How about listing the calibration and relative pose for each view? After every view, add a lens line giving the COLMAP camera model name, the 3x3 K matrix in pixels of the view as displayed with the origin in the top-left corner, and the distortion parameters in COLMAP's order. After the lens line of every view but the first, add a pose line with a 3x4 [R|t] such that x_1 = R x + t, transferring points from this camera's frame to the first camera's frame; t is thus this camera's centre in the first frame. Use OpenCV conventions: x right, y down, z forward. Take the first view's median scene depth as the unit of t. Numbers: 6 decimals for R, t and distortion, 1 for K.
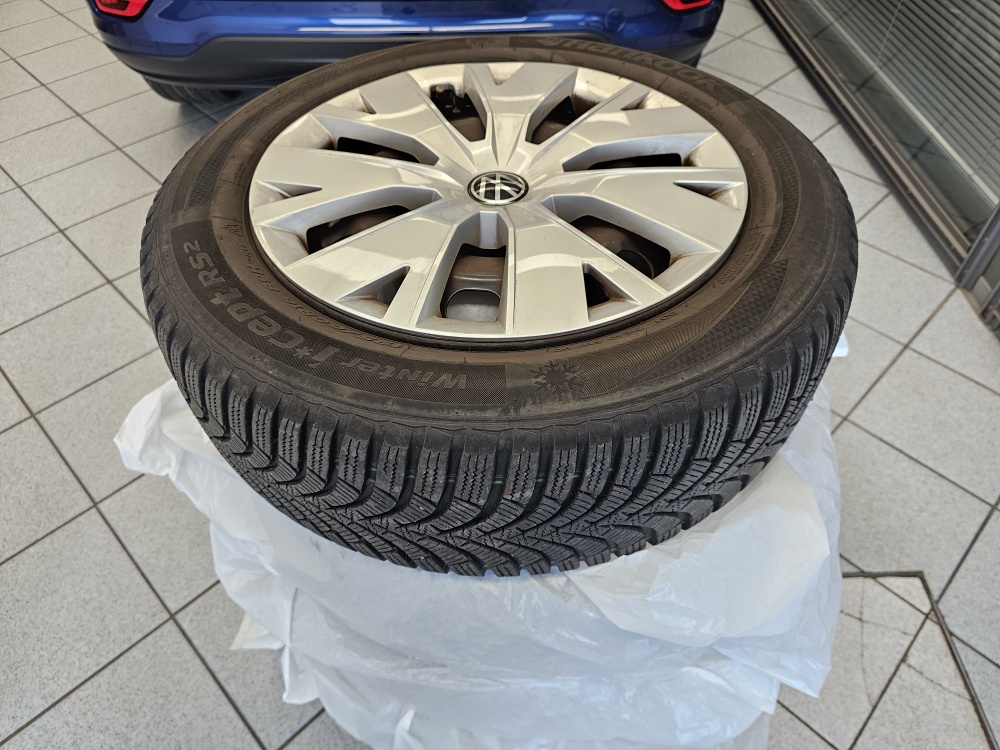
lens RADIAL K [[686.7, 0, 502.9], [0, 686.7, 383.9], [0, 0, 1]] dist [0.051599, -0.058039]
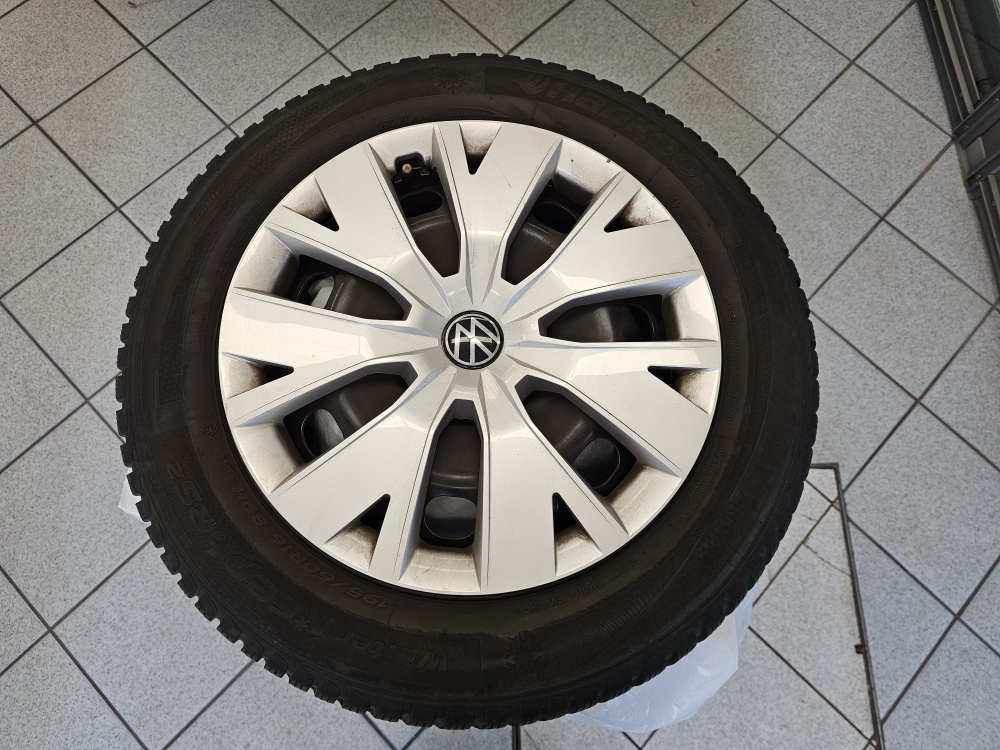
lens RADIAL K [[686.7, 0, 496.9], [0, 686.7, 348.7], [0, 0, 1]] dist [0.051599, -0.058039]
pose [[0.999243, 0.001865, 0.038849, -0.006554], [-0.018170, 0.905536, 0.423880, -0.432942], [-0.034388, -0.424265, 0.904885, 0.069678]]
